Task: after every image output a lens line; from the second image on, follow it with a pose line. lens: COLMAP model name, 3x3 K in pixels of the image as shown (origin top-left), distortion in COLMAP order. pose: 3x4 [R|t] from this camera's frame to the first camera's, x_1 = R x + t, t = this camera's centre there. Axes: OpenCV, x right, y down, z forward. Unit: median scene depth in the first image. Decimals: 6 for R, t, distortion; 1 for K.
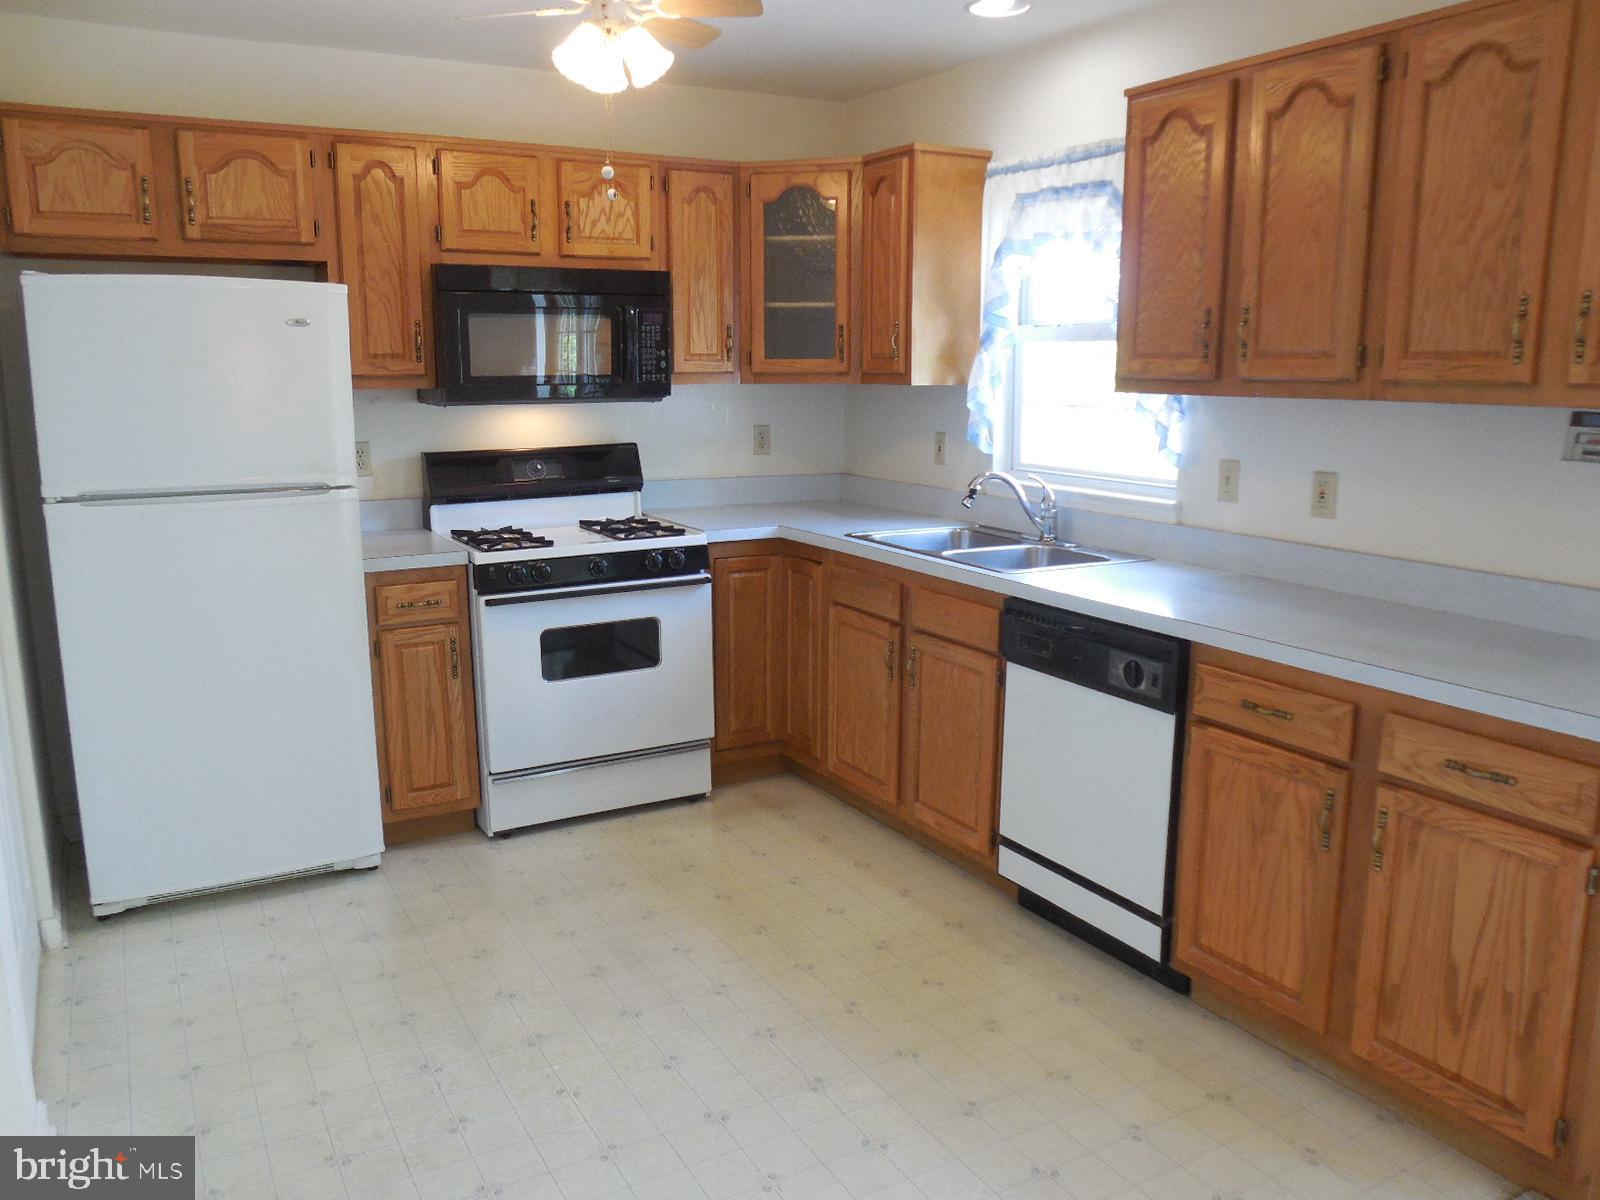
lens RADIAL K [[1268.2, 0, 800.0], [0, 1268.2, 600.0], [0, 0, 1]] dist [-0.030757, 0.011938]
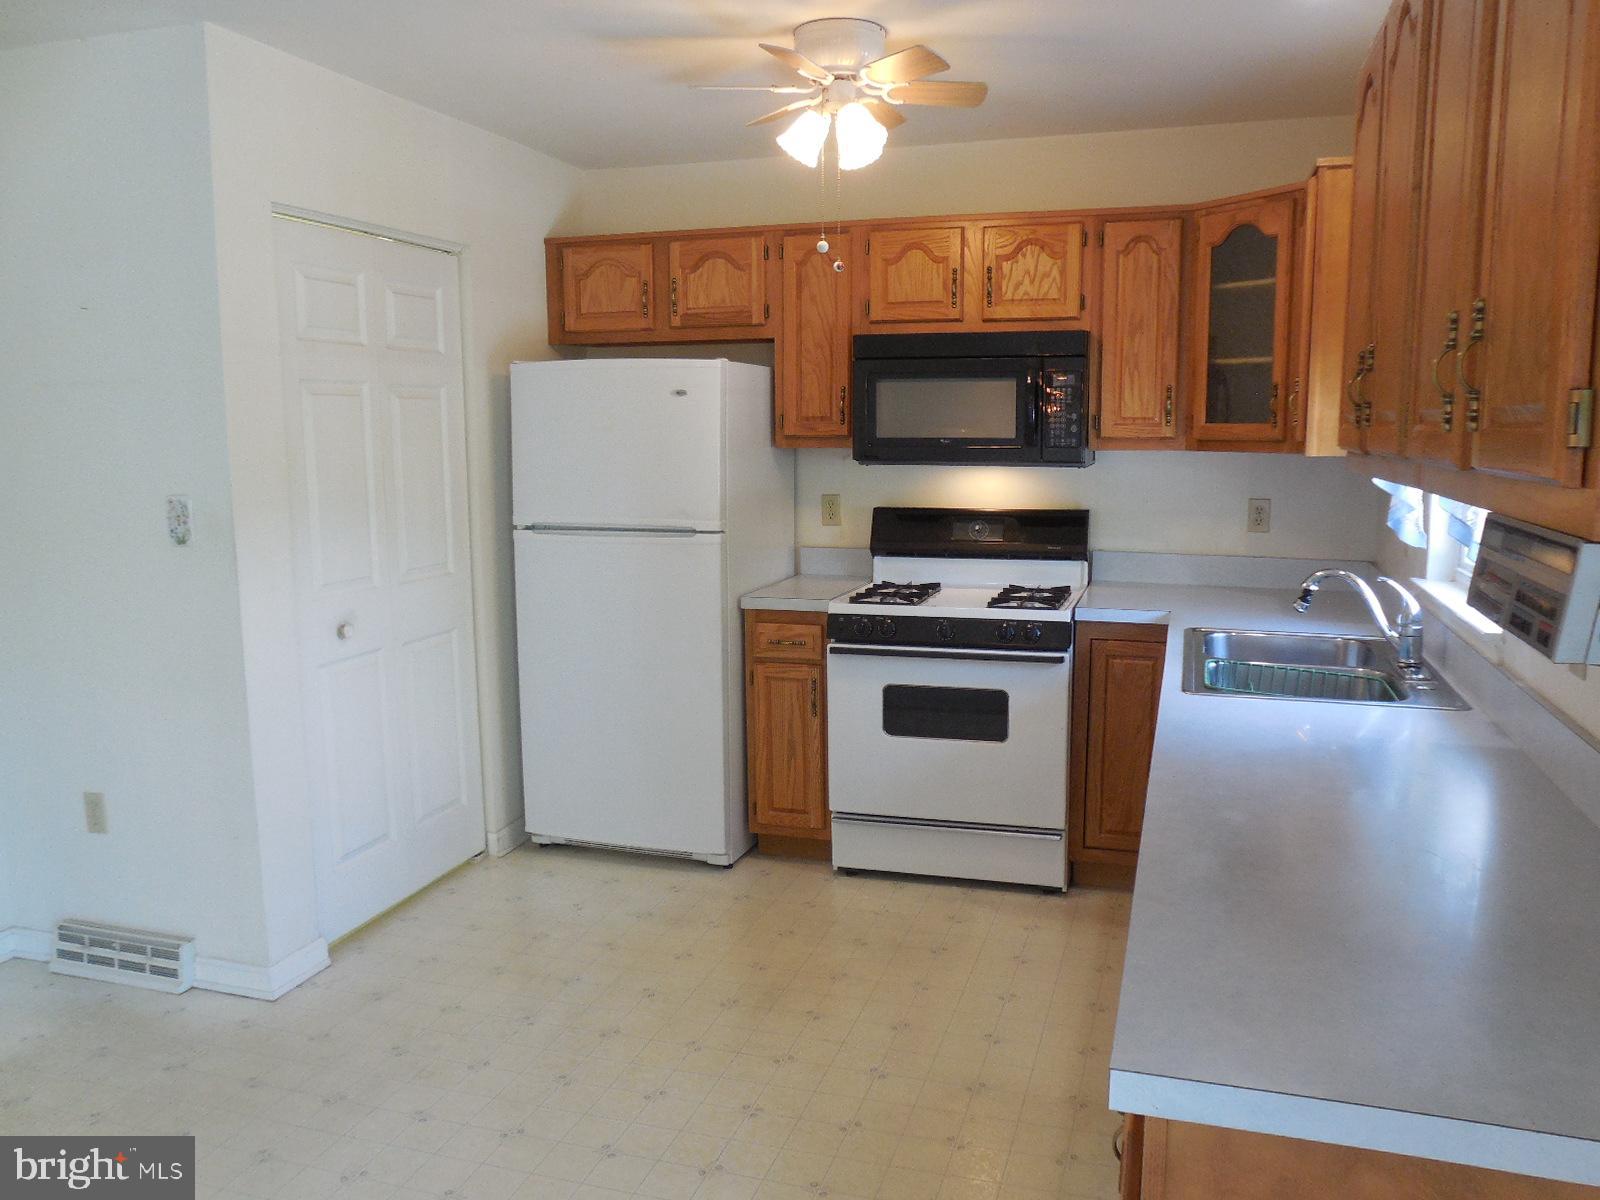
lens RADIAL K [[1255.9, 0, 800.0], [0, 1255.9, 600.0], [0, 0, 1]] dist [-0.162555, 0.421851]
pose [[0.676954, 0.102710, -0.728824, 0.470257], [-0.131143, 0.991202, 0.017876, -0.051690], [0.724248, 0.083478, 0.684468, 0.241728]]
